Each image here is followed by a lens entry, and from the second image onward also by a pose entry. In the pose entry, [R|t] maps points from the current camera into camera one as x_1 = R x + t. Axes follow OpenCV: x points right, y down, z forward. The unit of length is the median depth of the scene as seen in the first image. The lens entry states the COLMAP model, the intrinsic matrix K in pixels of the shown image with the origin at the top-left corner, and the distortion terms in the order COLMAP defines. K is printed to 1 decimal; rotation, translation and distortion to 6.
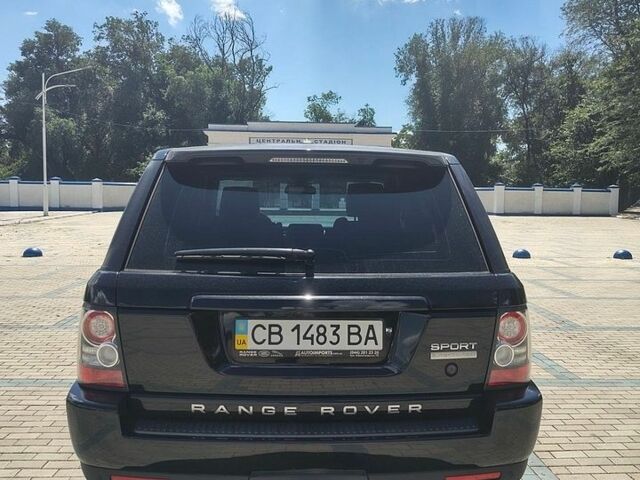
lens RADIAL K [[588.4, 0, 305.8], [0, 588.4, 242.0], [0, 0, 1]] dist [0.013539, -0.066352]
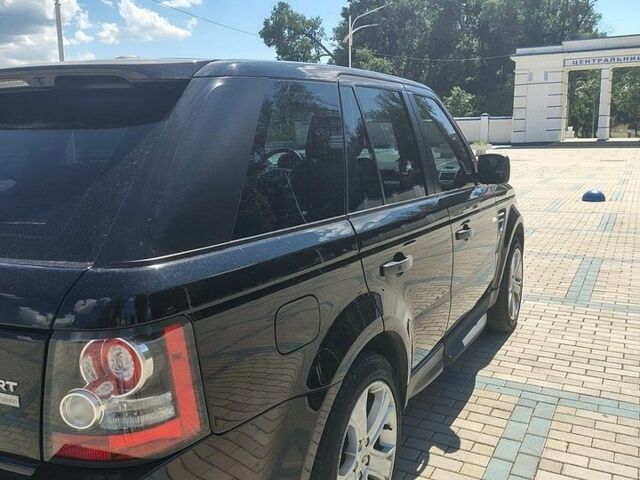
lens RADIAL K [[588.4, 0, 305.8], [0, 588.4, 242.0], [0, 0, 1]] dist [0.013539, -0.066352]
pose [[0.858577, 0.055400, -0.509683, 0.706901], [0.000117, 0.994123, 0.108254, -0.027411], [0.512685, -0.093004, 0.853525, 0.562208]]
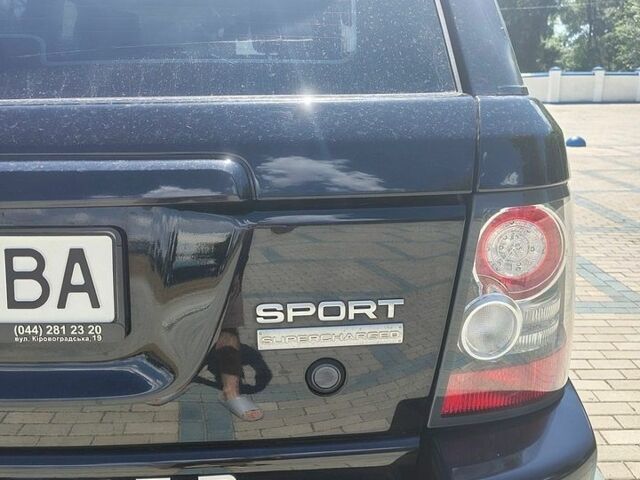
lens RADIAL K [[588.4, 0, 305.8], [0, 588.4, 242.0], [0, 0, 1]] dist [0.013539, -0.066352]
pose [[0.996986, -0.006029, -0.077353, 0.223148], [0.018988, 0.985619, 0.167913, 0.070815], [0.075228, -0.168875, 0.982762, 0.577109]]
